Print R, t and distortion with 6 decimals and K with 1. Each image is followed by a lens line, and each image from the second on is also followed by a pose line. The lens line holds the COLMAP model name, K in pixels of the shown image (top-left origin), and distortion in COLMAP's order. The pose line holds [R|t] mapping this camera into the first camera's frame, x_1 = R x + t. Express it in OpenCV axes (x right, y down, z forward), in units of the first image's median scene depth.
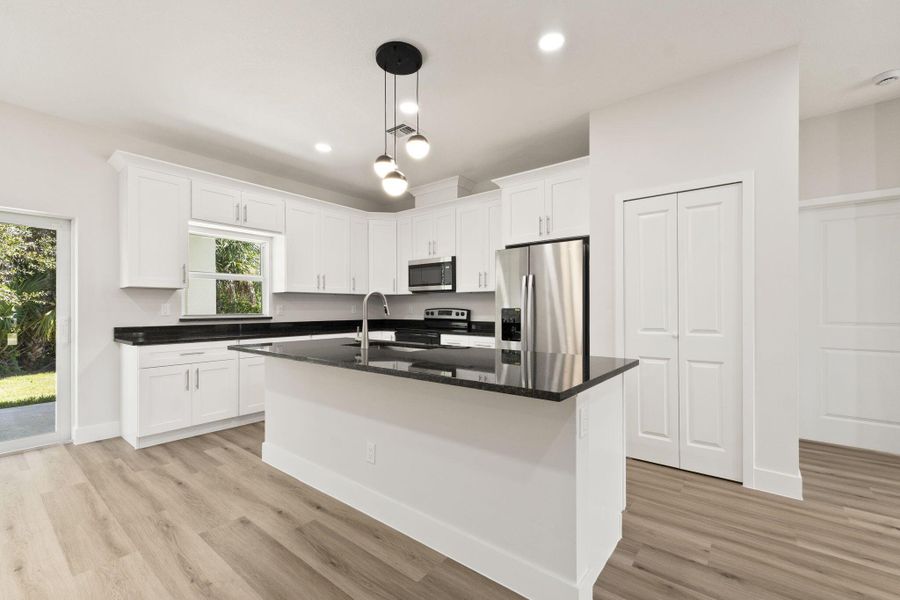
lens RADIAL K [[391.9, 0, 455.7], [0, 391.9, 309.4], [0, 0, 1]] dist [-0.002647, -0.000302]
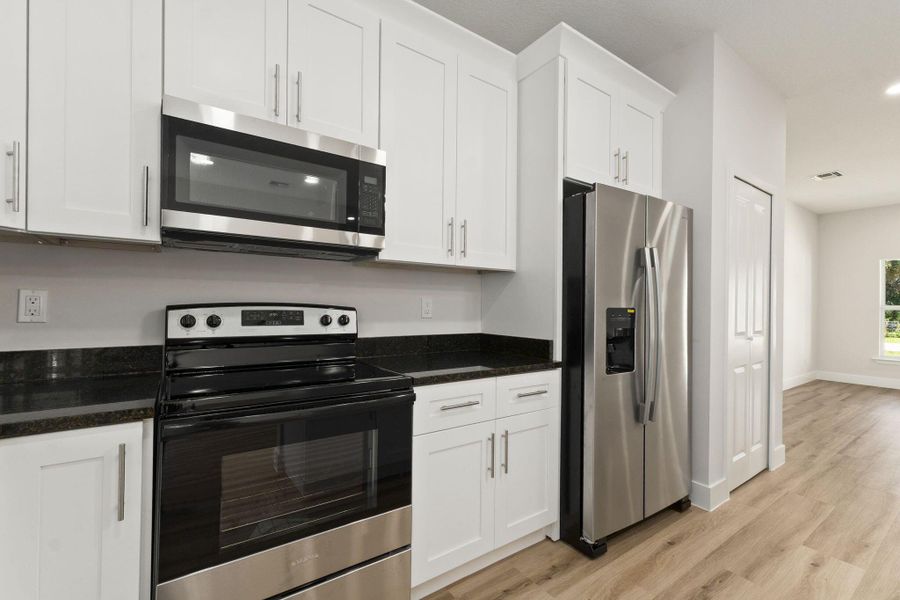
lens RADIAL K [[391.9, 0, 451.0], [0, 391.9, 303.6], [0, 0, 1]] dist [-0.002647, -0.000302]
pose [[0.277459, 0.010951, 0.960675, -0.296966], [-0.011272, 0.999903, -0.008143, -0.001548], [-0.960671, -0.008570, 0.277556, 0.794142]]
